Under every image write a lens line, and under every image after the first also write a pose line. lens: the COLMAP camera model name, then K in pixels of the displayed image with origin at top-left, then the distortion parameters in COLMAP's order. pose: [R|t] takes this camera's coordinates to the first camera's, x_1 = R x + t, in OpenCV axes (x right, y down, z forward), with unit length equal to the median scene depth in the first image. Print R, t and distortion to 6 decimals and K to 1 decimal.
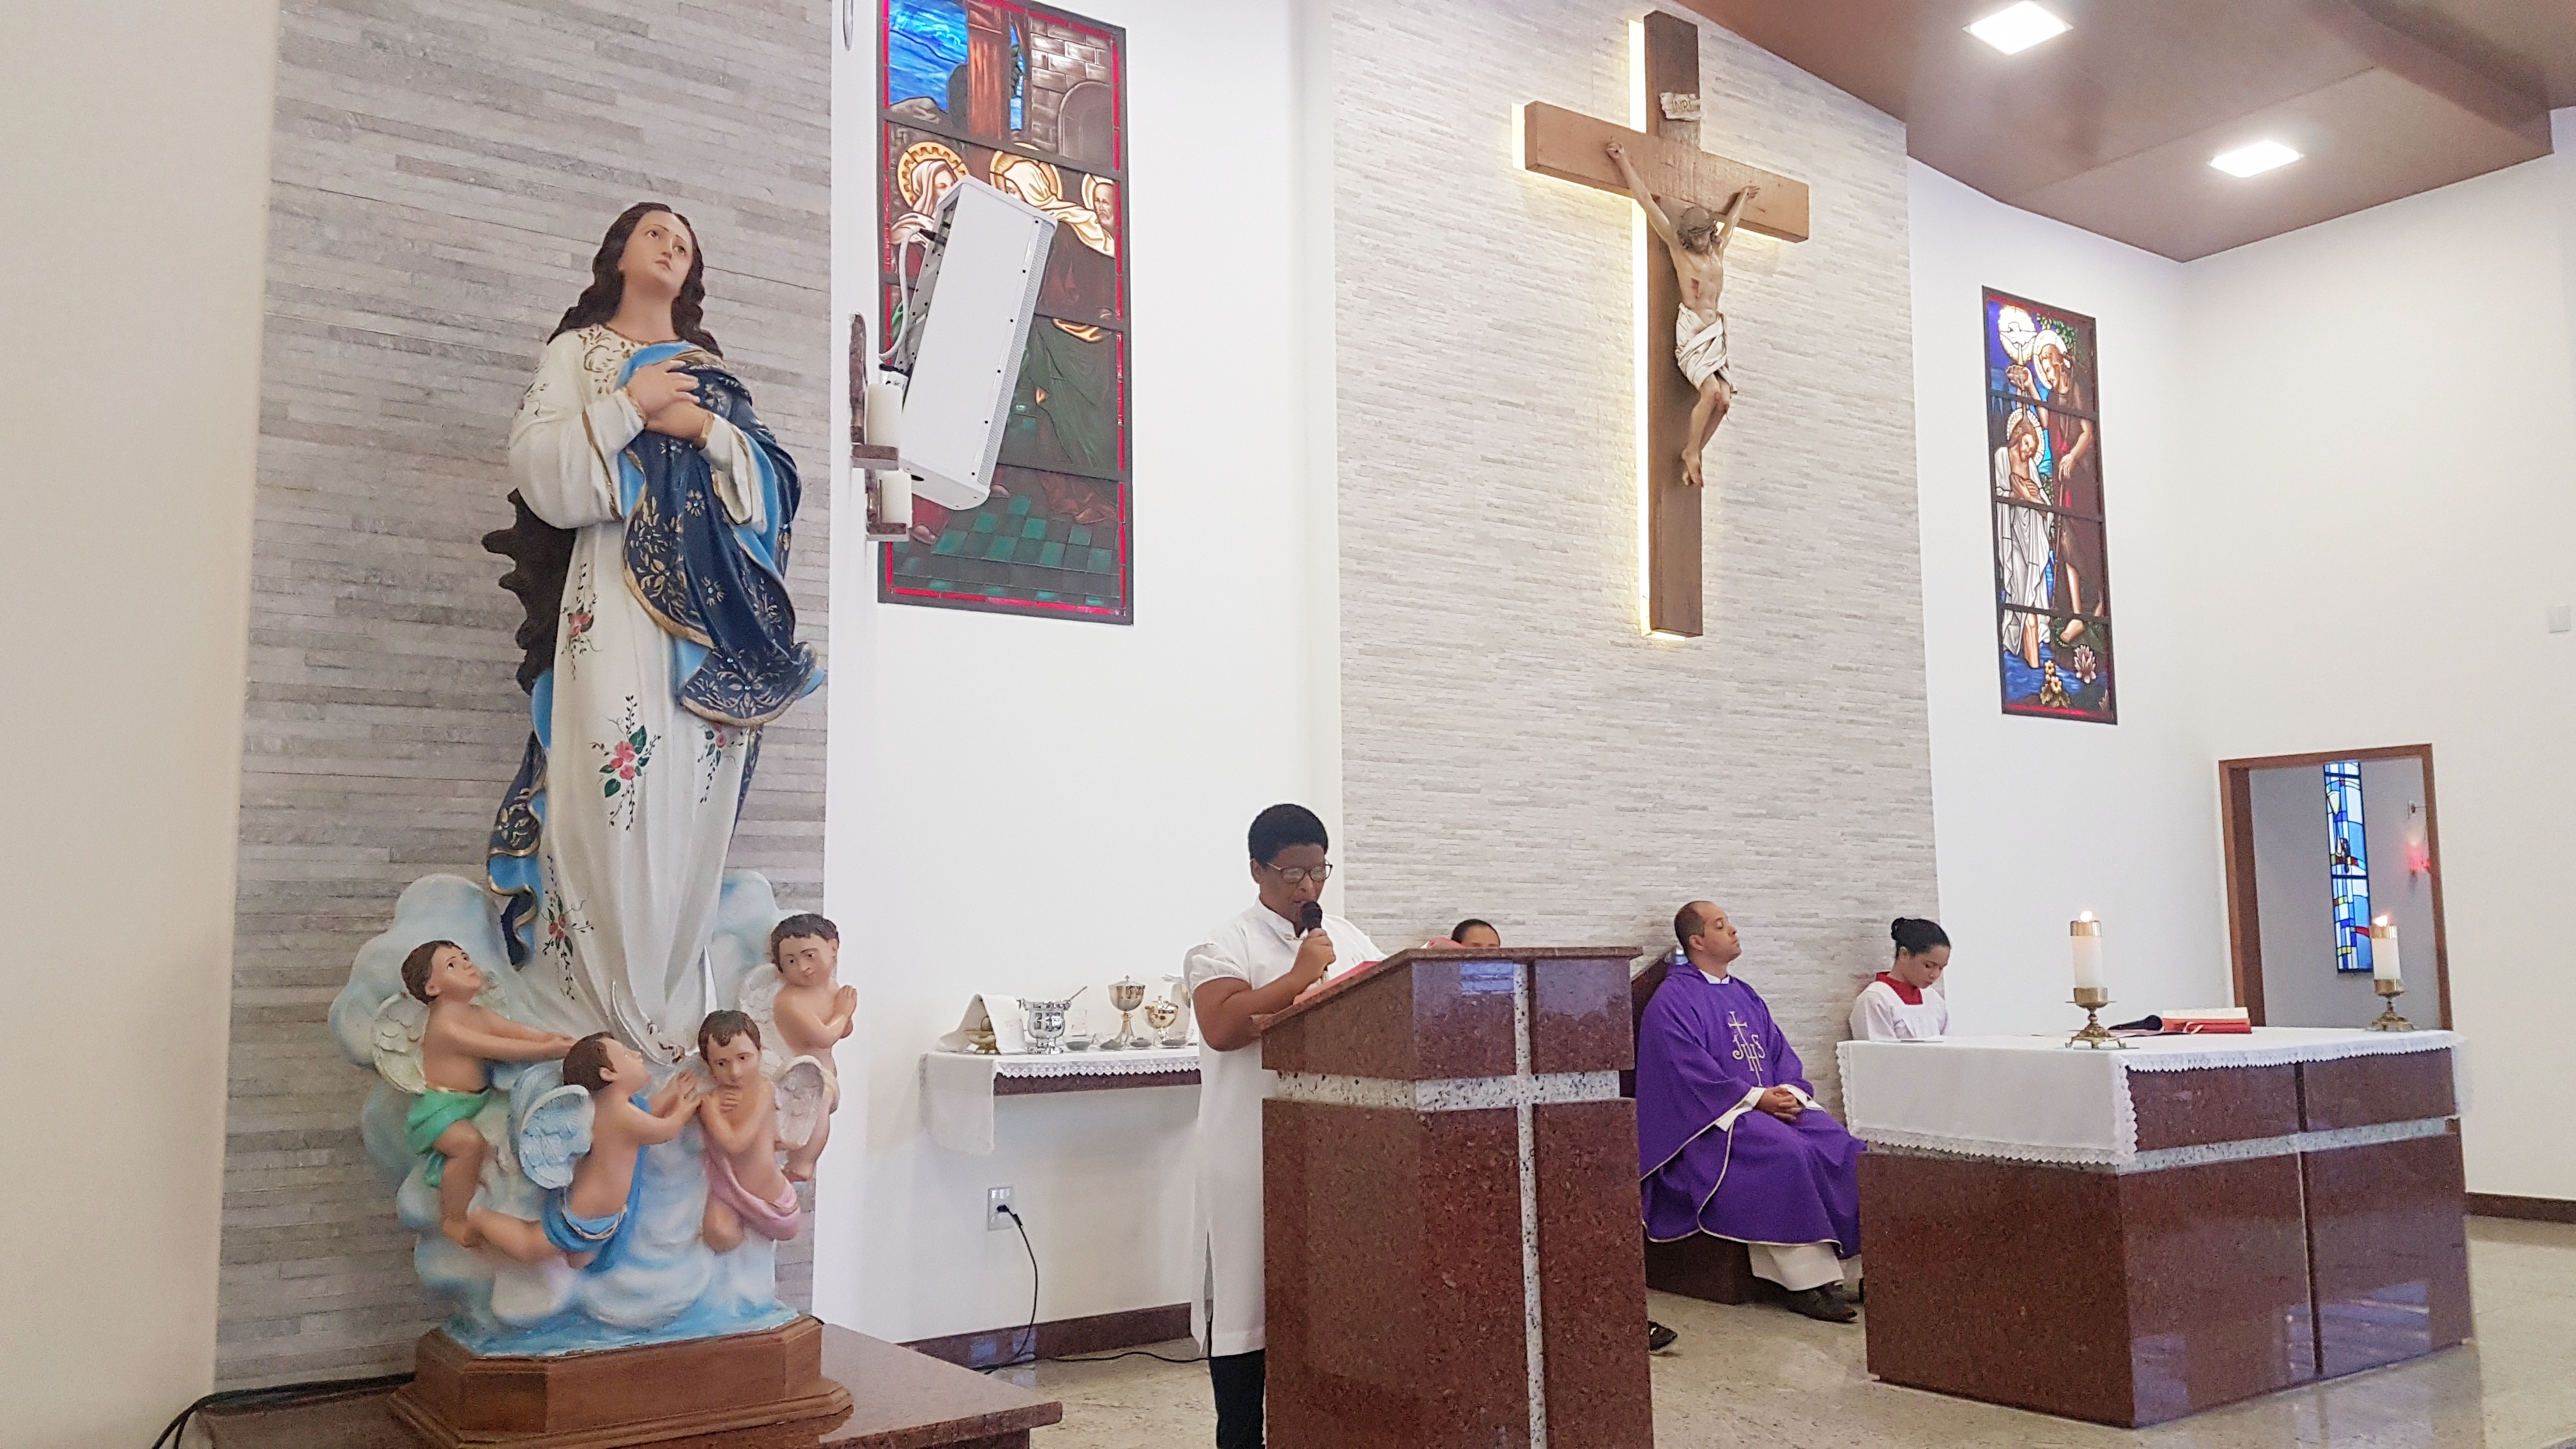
lens RADIAL K [[2047.6, 0, 1257.7], [0, 2047.6, 730.0], [0, 0, 1]] dist [0.314204, -0.732454]
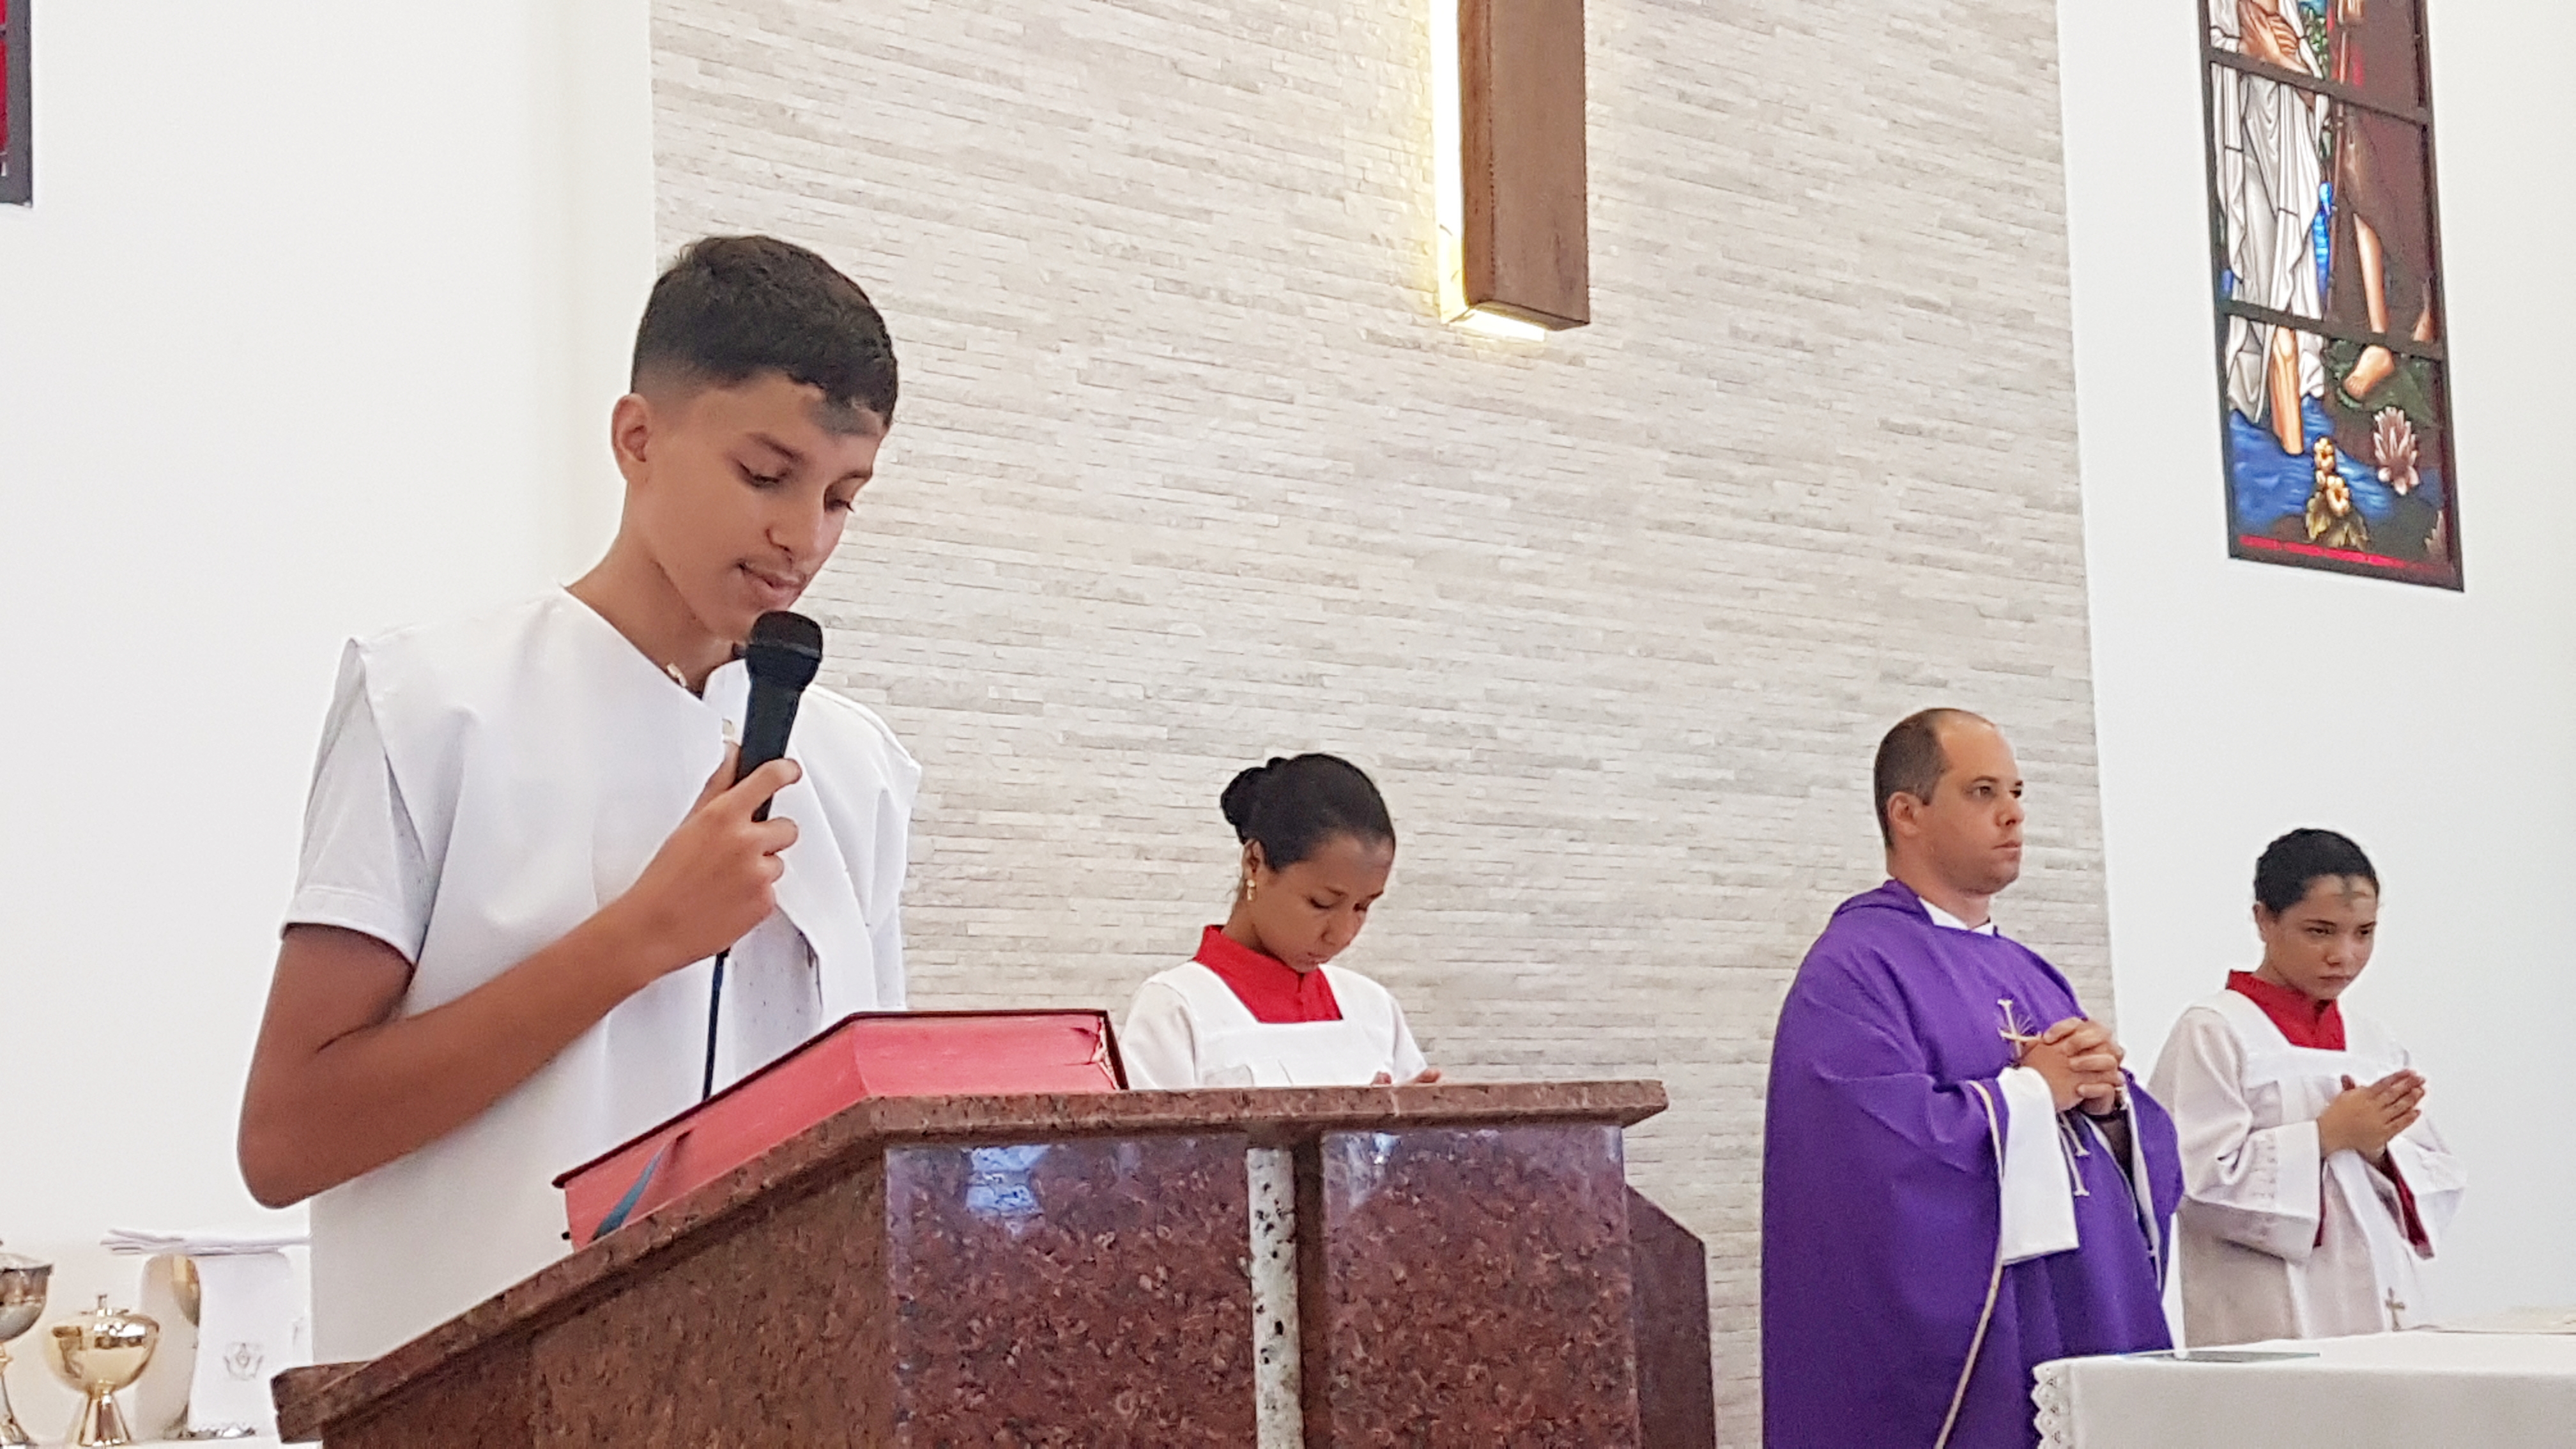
lens RADIAL K [[4085.0, 0, 1194.6], [0, 4085.0, 694.7], [0, 0, 1]] dist [0.260166, -0.194842]
pose [[0.986956, -0.001546, 0.160985, 0.015581], [0.002807, 0.999967, -0.007604, 0.031020], [-0.160967, 0.007957, 0.986928, 0.251240]]
